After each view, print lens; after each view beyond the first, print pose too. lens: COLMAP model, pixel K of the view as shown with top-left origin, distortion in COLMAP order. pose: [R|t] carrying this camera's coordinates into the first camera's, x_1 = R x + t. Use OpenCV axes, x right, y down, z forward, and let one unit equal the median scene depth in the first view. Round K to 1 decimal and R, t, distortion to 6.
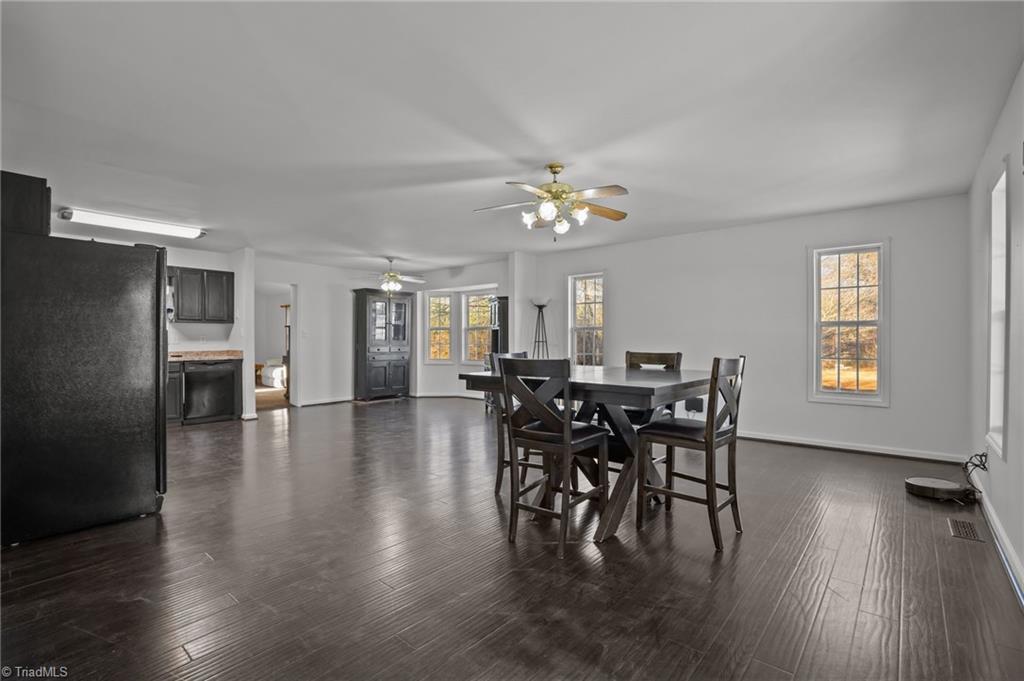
lens RADIAL K [[474.6, 0, 516.0], [0, 474.6, 343.7], [0, 0, 1]] dist [-0.001711, -0.000170]
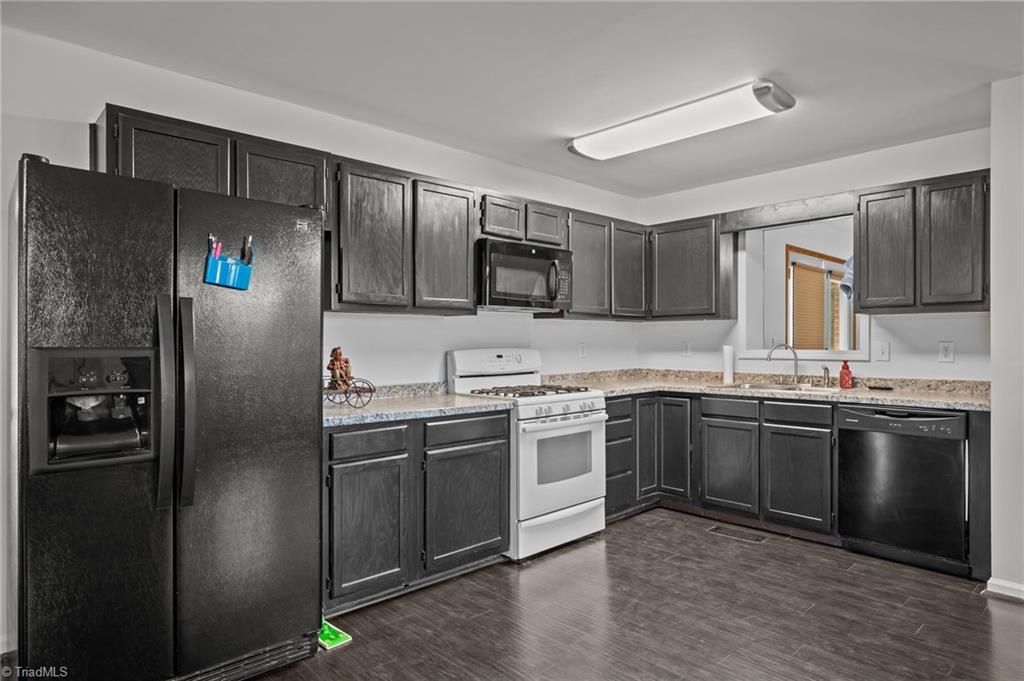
lens RADIAL K [[605.2, 0, 512.0], [0, 605.2, 340.5], [0, 0, 1]] dist [-0.002670, -0.001227]
pose [[-0.111539, 0.000132, -0.993760, -0.098188], [-0.005867, 0.999982, 0.000791, -0.017602], [0.993743, 0.005919, -0.111536, 0.705380]]
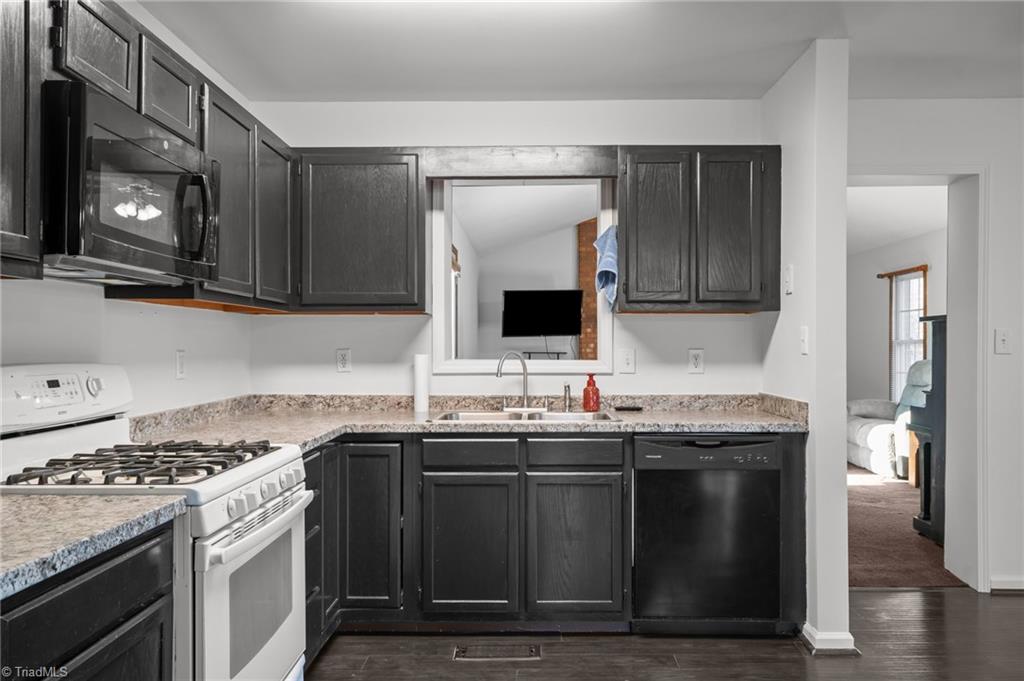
lens RADIAL K [[758.8, 0, 510.5], [0, 758.8, 346.6], [0, 0, 1]] dist [0.007392, 0.001955]
pose [[0.640005, 0.000784, -0.768370, -0.336465], [-0.006657, 0.999968, -0.004524, -0.016386], [0.768342, 0.008011, 0.639990, 0.566280]]
